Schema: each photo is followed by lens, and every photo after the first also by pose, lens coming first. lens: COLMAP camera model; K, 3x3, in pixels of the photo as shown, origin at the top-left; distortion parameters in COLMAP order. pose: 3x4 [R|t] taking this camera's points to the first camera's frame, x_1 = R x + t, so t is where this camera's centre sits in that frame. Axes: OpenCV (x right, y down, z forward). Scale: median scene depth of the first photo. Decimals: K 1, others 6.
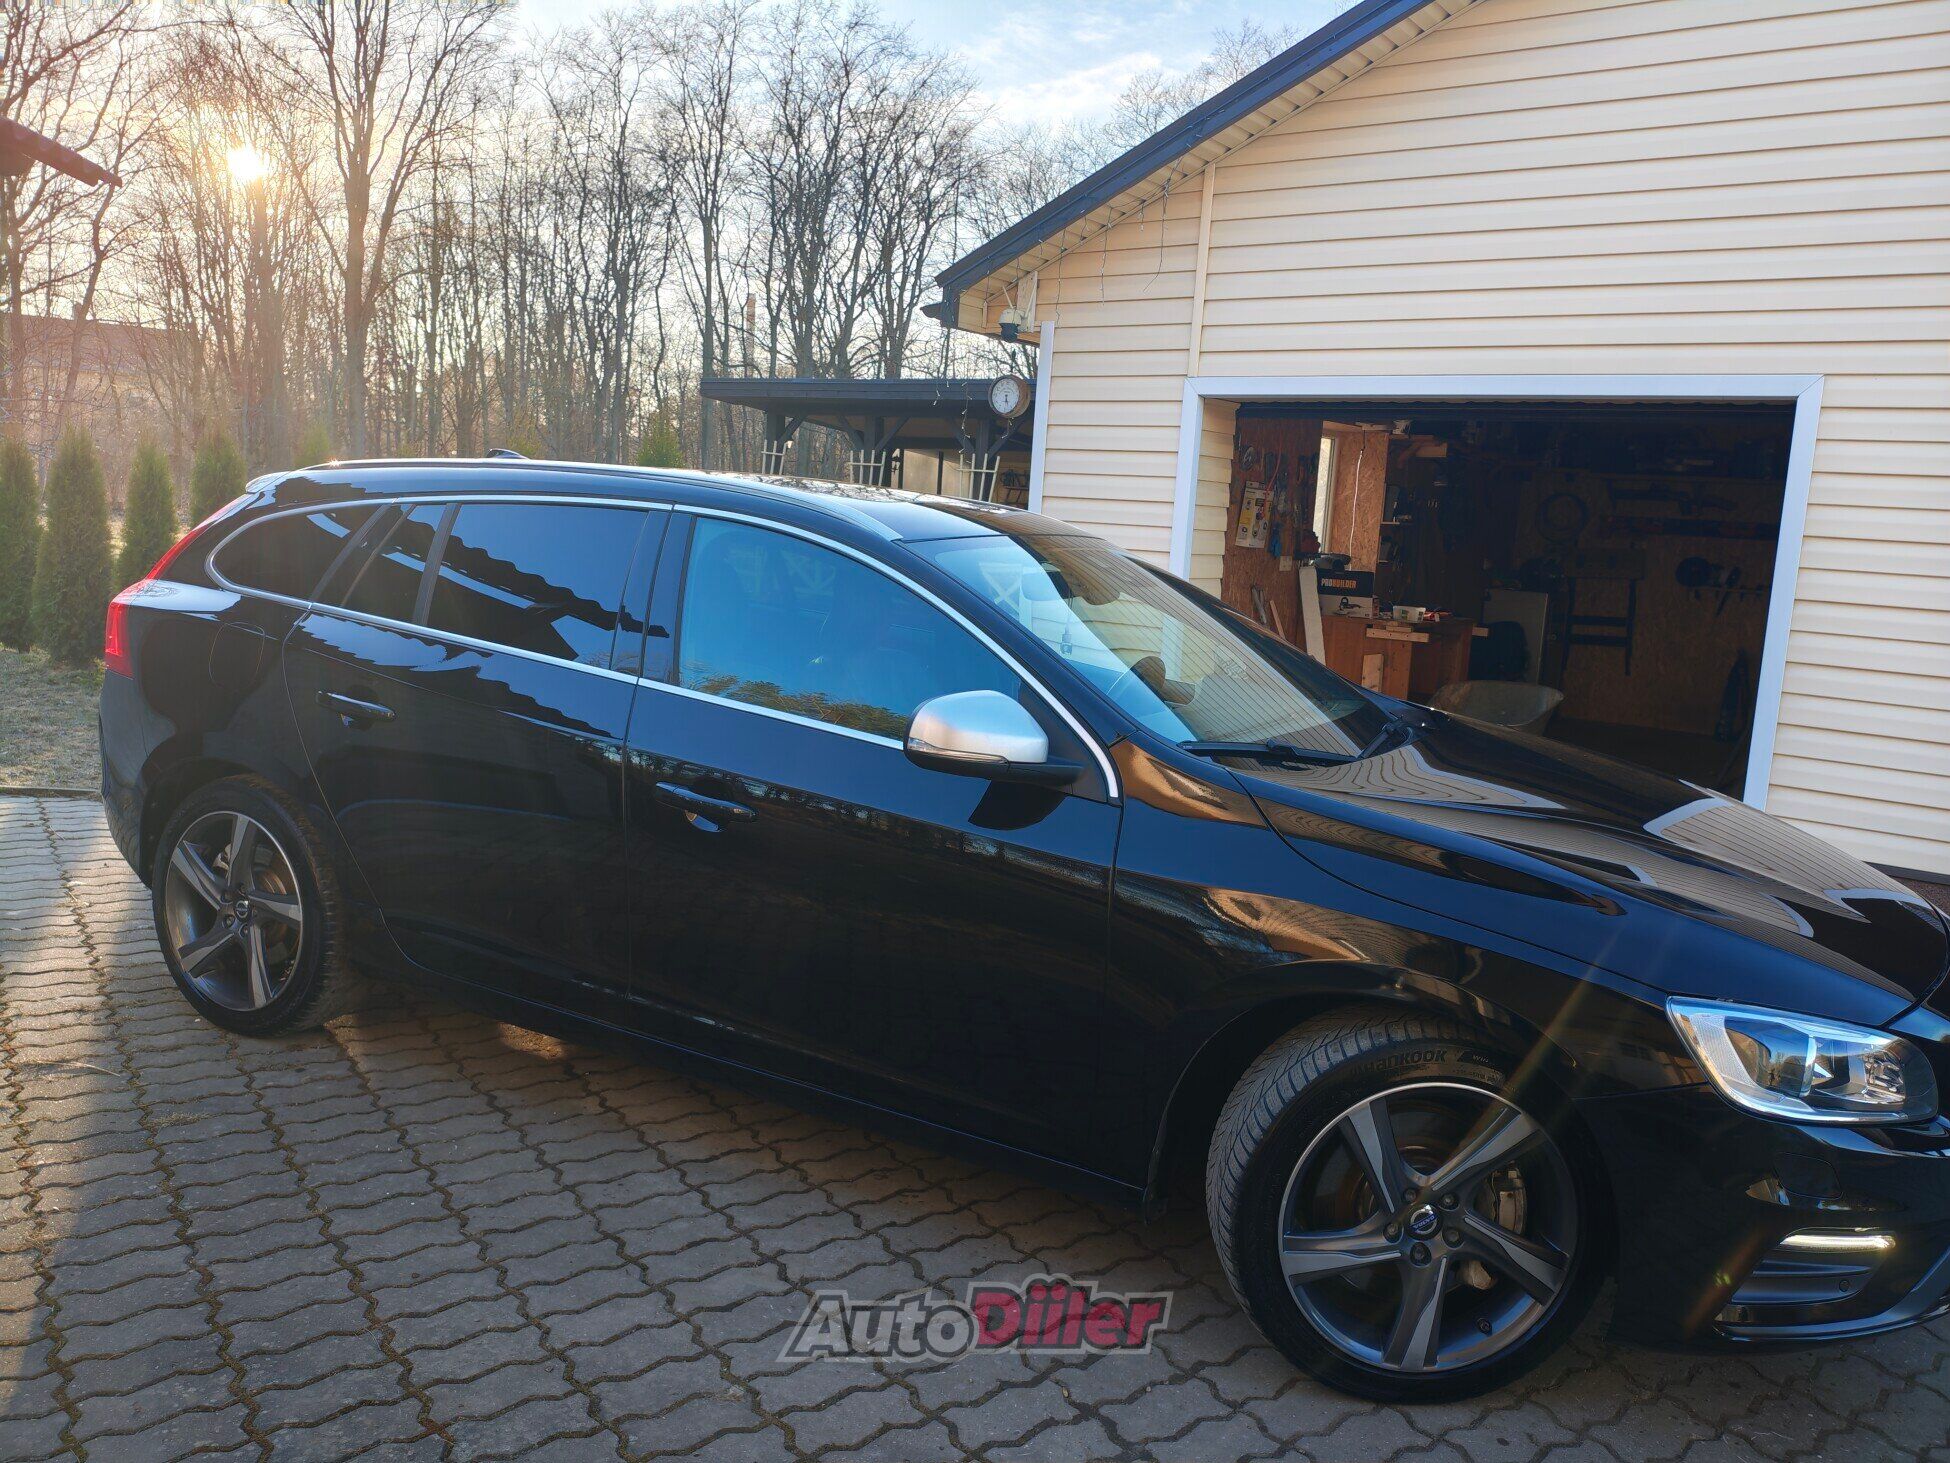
lens RADIAL K [[1517.2, 0, 975.0], [0, 1517.2, 731.5], [0, 0, 1]] dist [0.007441, -0.015771]
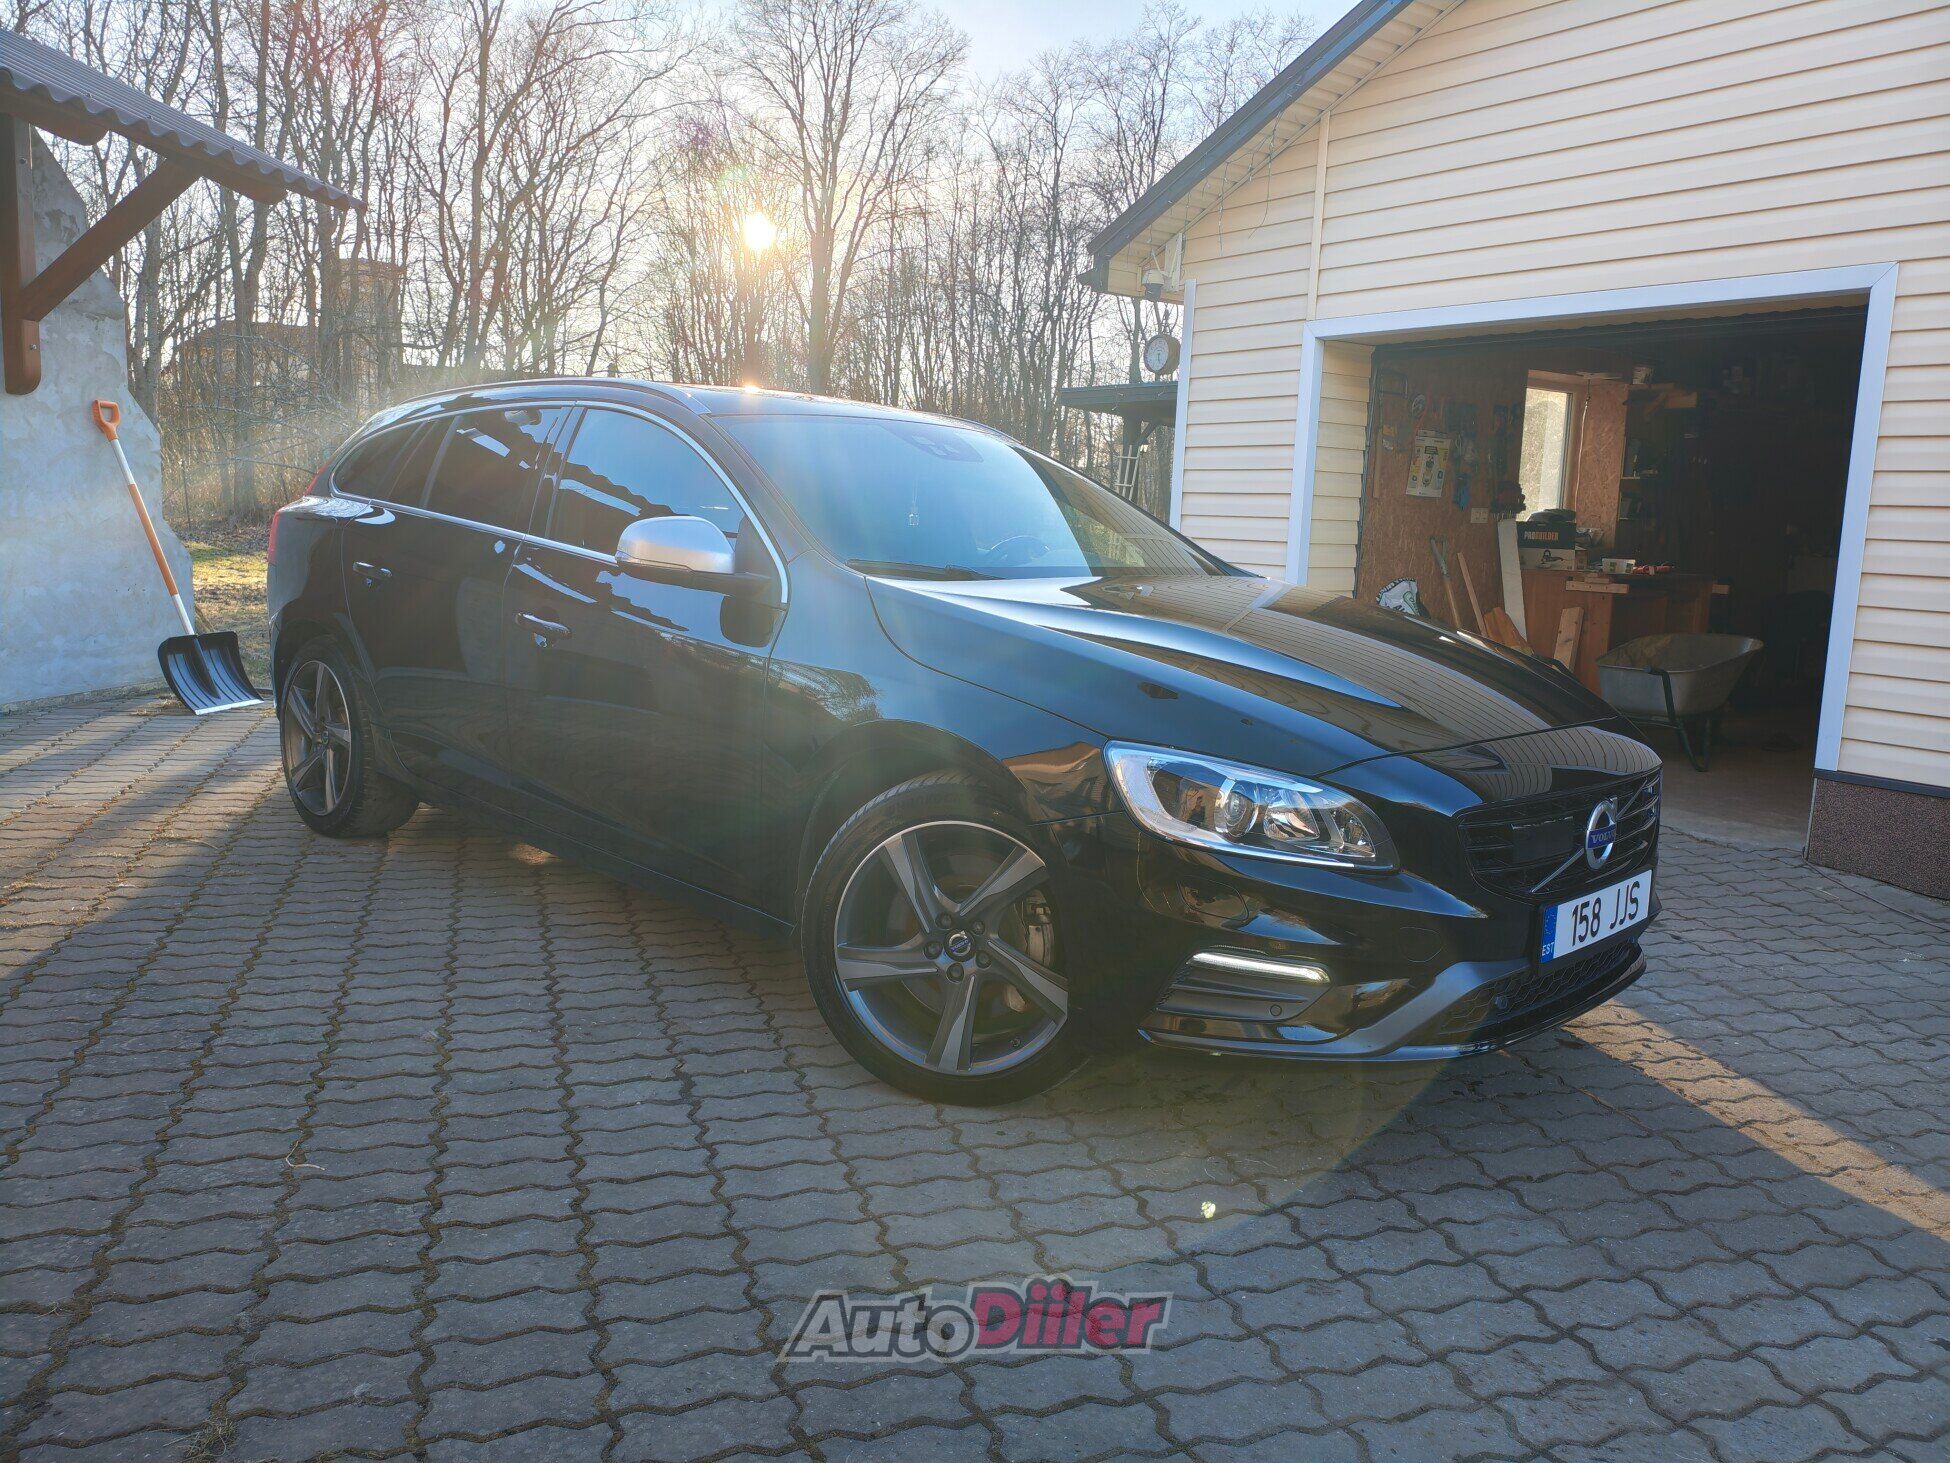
lens RADIAL K [[1513.5, 0, 975.0], [0, 1513.5, 731.5], [0, 0, 1]] dist [0.019530, -0.047062]
pose [[0.955027, 0.018854, -0.295920, 0.200359], [-0.023837, 0.999628, -0.013242, 0.053620], [0.295560, 0.019700, 0.955121, -0.034665]]
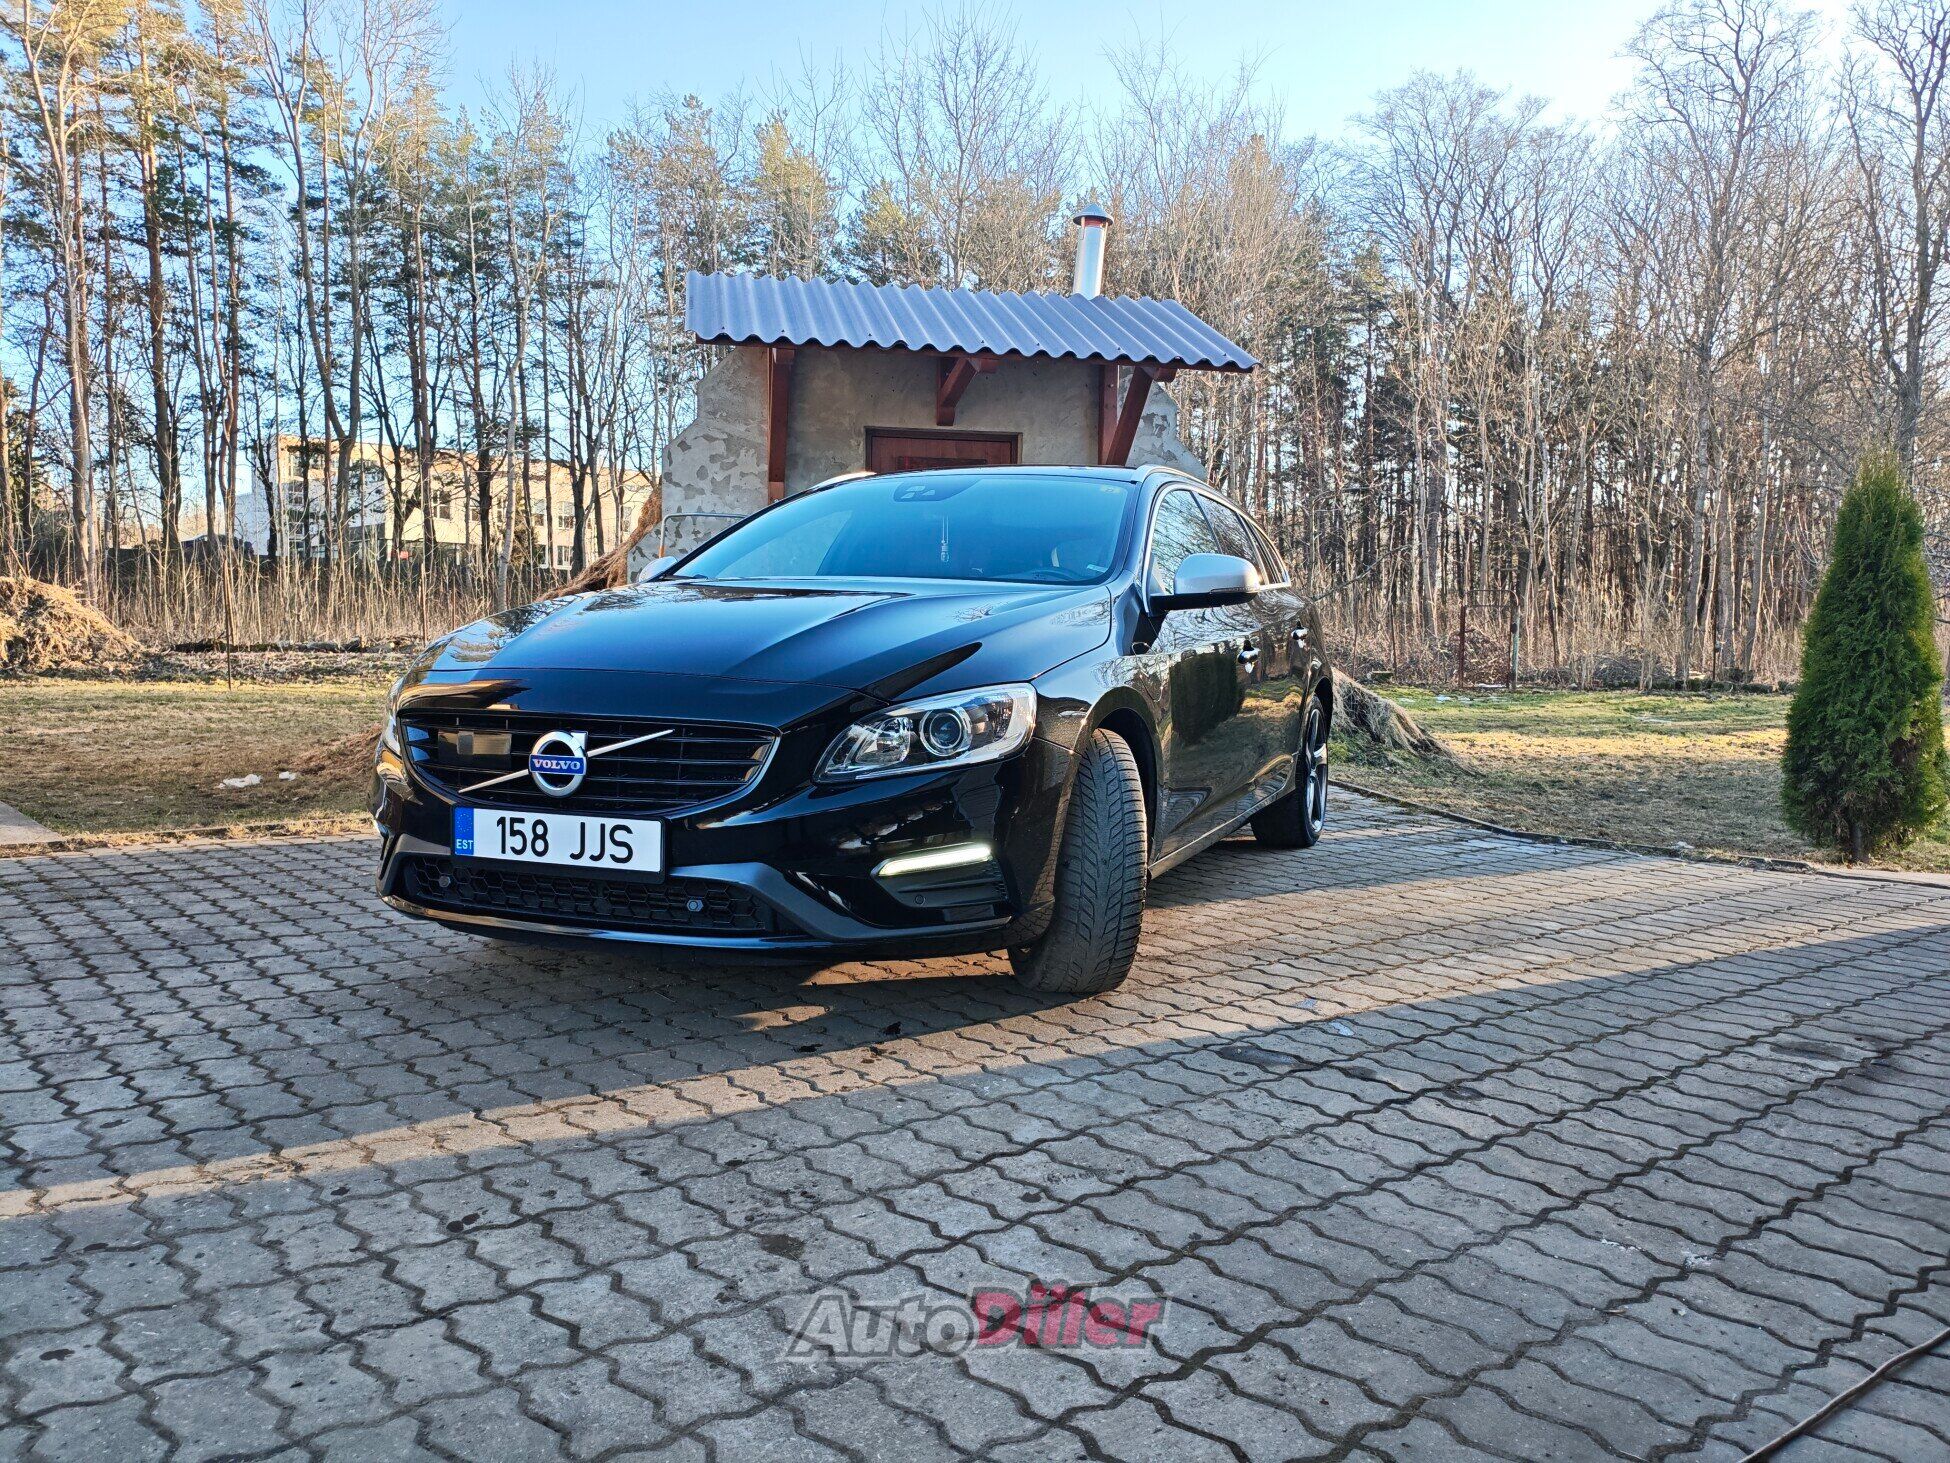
lens RADIAL K [[1517.2, 0, 975.0], [0, 1517.2, 731.5], [0, 0, 1]] dist [0.007441, -0.015771]
pose [[0.043999, -0.011205, -0.998969, 0.624938], [-0.149790, 0.988560, -0.017685, 0.052745], [0.987738, 0.150414, 0.041817, 0.439731]]
